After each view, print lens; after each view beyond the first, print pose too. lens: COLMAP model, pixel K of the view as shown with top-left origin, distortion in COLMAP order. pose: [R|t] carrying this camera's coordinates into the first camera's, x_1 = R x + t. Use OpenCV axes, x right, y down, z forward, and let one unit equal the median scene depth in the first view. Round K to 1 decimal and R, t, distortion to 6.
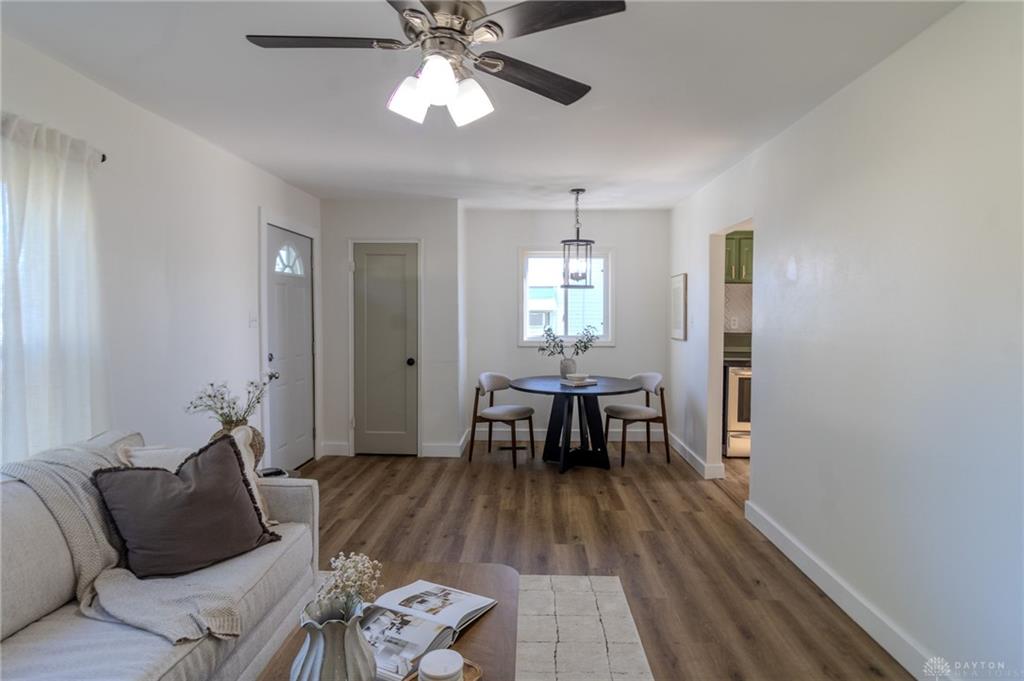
lens RADIAL K [[568.5, 0, 513.7], [0, 568.5, 337.7], [0, 0, 1]] dist [0.005494, 0.000575]
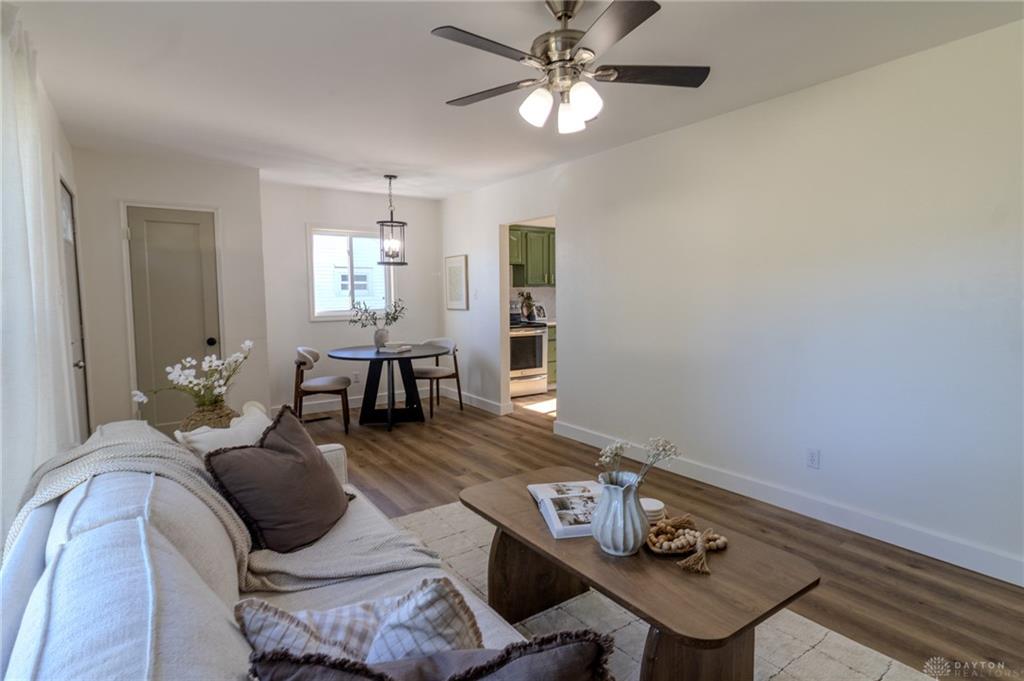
lens RADIAL K [[528.6, 0, 512.0], [0, 528.6, 338.3], [0, 0, 1]] dist [0.005130, 0.000827]
pose [[0.803727, -0.061089, 0.591855, -0.321879], [0.036722, 0.997912, 0.053132, 0.009840], [-0.593865, -0.020970, 0.804292, 0.023149]]
